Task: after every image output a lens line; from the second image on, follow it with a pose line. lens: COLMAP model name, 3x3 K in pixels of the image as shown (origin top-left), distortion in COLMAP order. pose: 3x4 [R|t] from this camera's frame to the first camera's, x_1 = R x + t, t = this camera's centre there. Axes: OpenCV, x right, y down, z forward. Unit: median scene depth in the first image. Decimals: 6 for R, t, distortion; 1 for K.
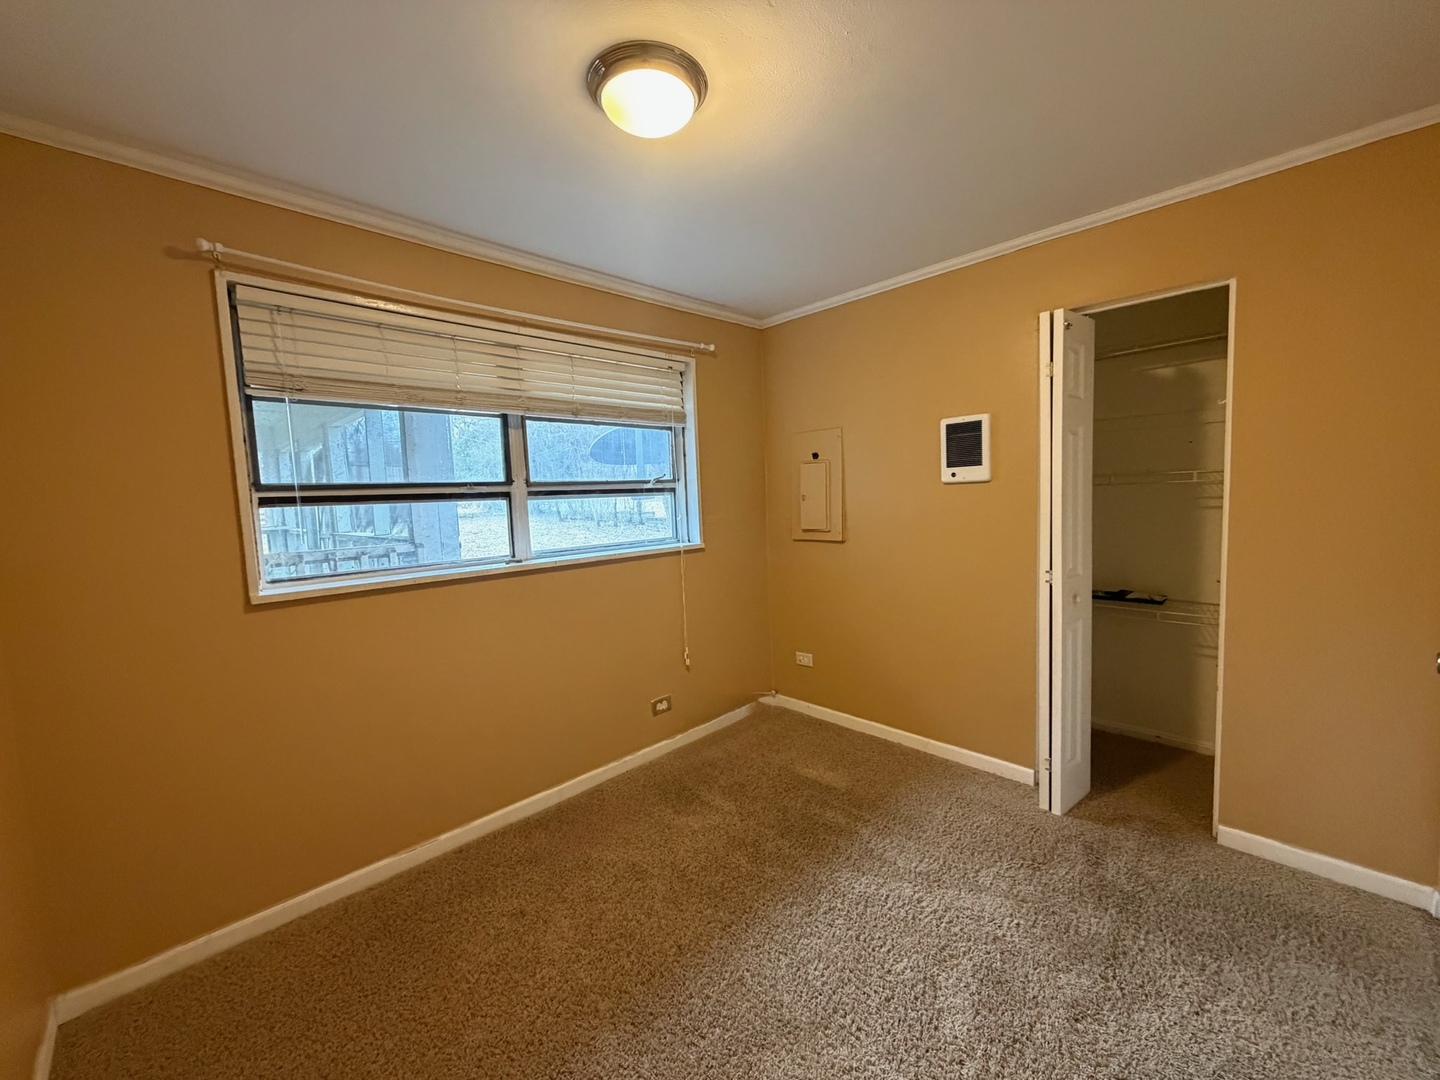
lens RADIAL K [[576.1, 0, 720.0], [0, 576.1, 540.0], [0, 0, 1]] dist [0.000672, 0.000088]
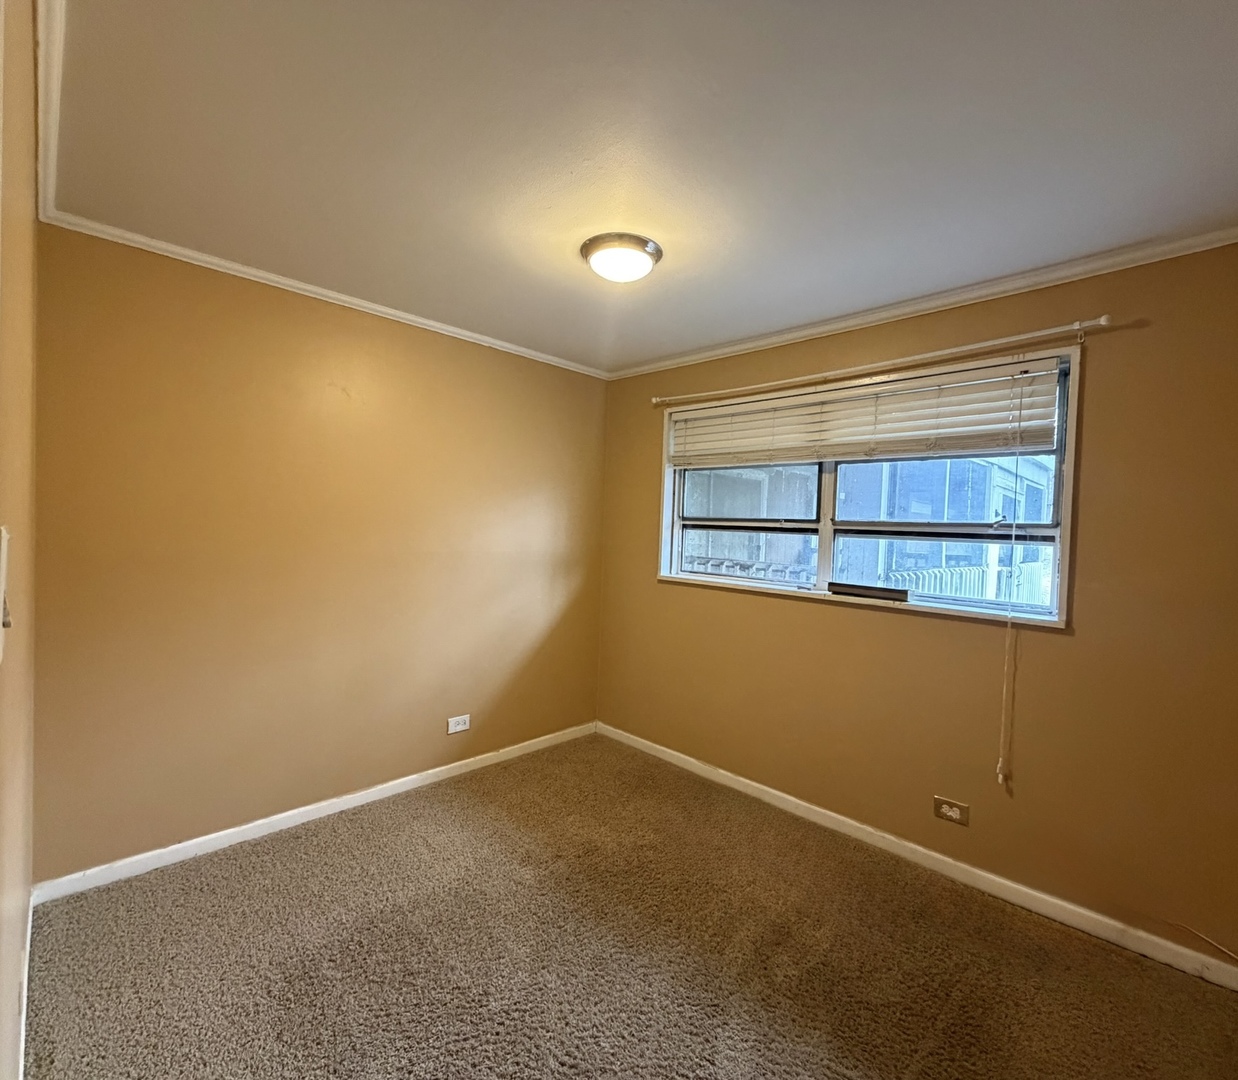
lens RADIAL K [[498.6, 0, 619.0], [0, 498.6, 540.0], [0, 0, 1]] dist [-0.000181, -0.000149]
pose [[0.070200, 0.063517, -0.995509, 0.595148], [-0.125696, 0.990580, 0.054339, -0.064976], [0.989582, 0.121317, 0.077523, 0.530456]]
